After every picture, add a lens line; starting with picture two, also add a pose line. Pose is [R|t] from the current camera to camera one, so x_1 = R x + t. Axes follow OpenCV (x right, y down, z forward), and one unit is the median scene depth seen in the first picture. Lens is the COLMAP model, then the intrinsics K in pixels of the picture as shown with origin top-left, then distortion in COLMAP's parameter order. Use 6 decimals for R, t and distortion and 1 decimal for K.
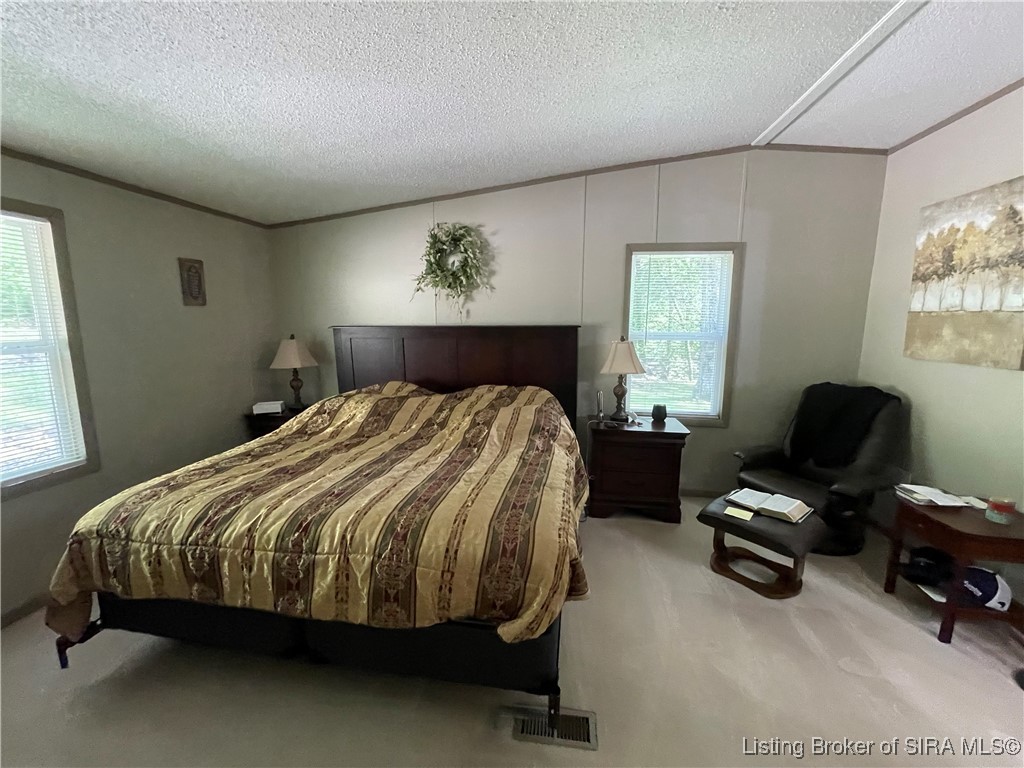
lens RADIAL K [[412.5, 0, 511.9], [0, 412.5, 381.2], [0, 0, 1]] dist [-0.001070, -0.000156]
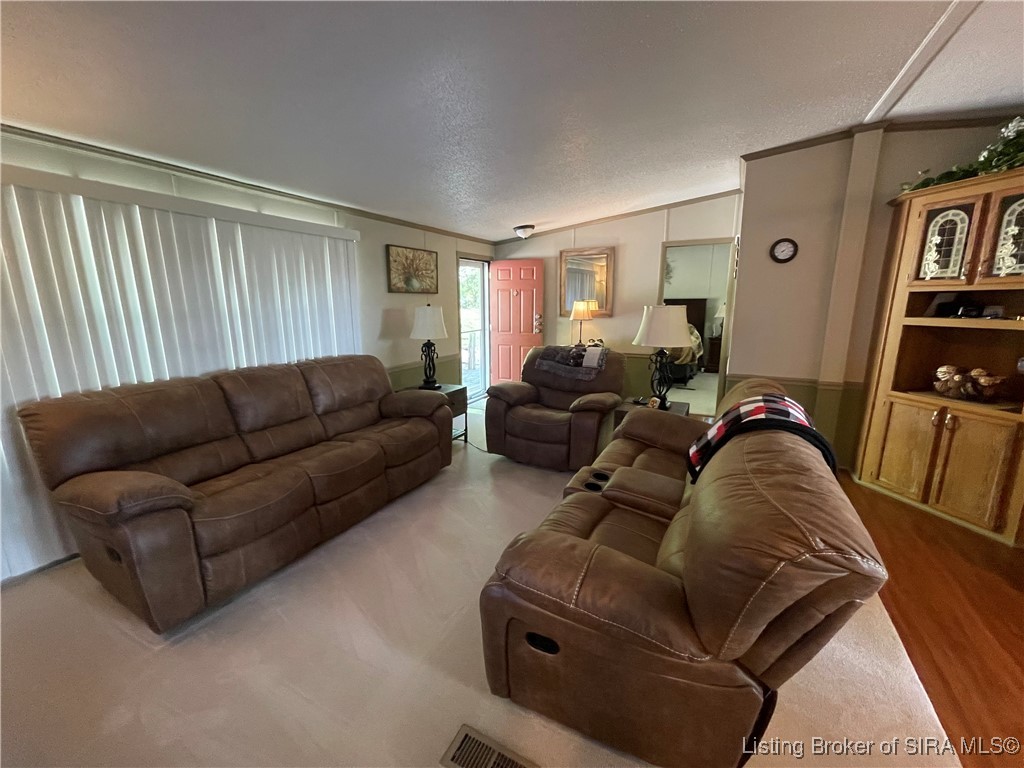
lens RADIAL K [[412.5, 0, 511.9], [0, 412.5, 381.2], [0, 0, 1]] dist [-0.001070, -0.000156]
pose [[0.941084, 0.063289, -0.332198, -0.084810], [-0.045783, 0.997131, 0.060272, 0.258770], [0.335060, -0.041512, 0.941282, -1.712417]]
